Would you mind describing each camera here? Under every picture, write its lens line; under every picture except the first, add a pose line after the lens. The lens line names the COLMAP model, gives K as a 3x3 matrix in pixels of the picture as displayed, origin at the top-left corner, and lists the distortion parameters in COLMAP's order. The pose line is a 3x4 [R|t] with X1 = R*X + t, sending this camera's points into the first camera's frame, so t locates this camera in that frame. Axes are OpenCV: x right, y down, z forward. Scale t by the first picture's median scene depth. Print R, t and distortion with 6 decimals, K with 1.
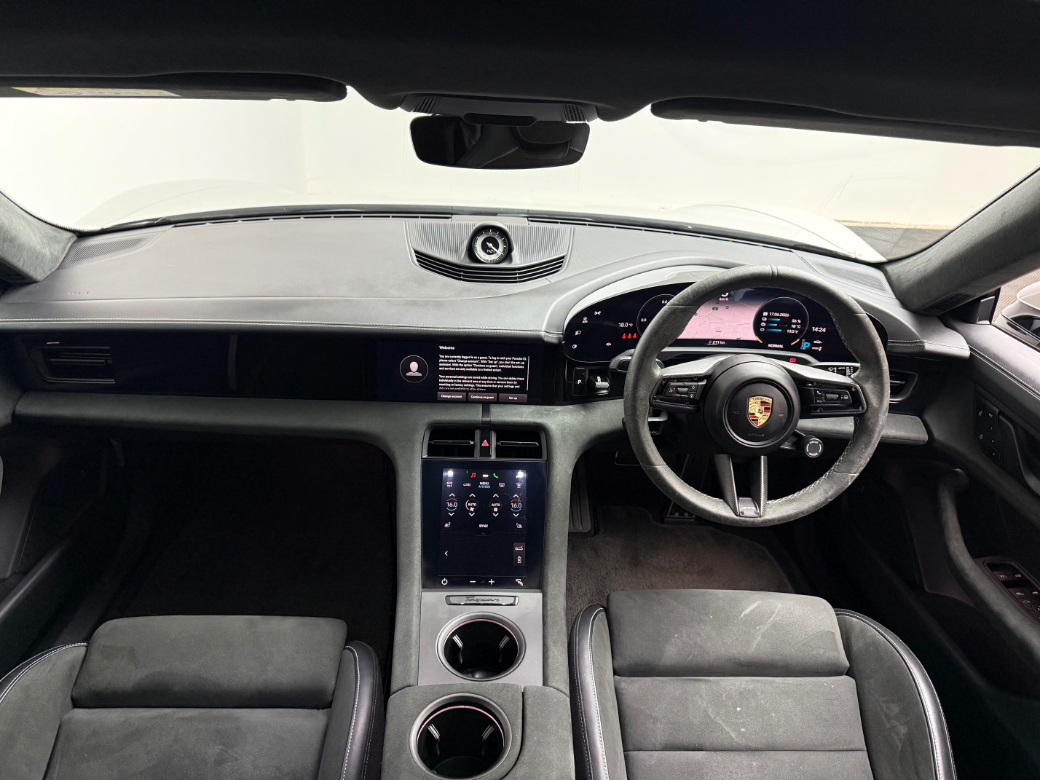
lens RADIAL K [[720.7, 0, 519.9], [0, 720.7, 389.6], [0, 0, 1]] dist [0.005847, 0.000005]
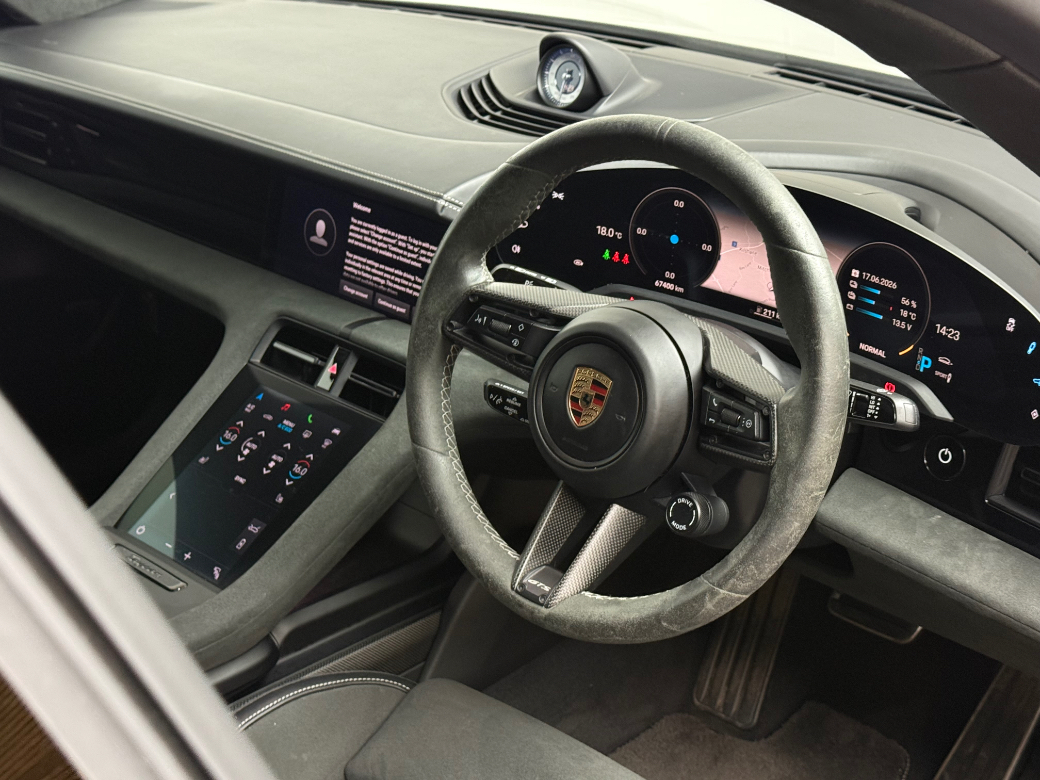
lens RADIAL K [[1525.3, 0, 519.8], [0, 1525.3, 390.0], [0, 0, 1]] dist [-0.000985, 0.000000]
pose [[0.744720, 0.267867, -0.611260, 0.798488], [-0.319659, 0.947186, 0.025625, 0.010442], [0.585841, 0.176311, 0.791015, 0.108269]]
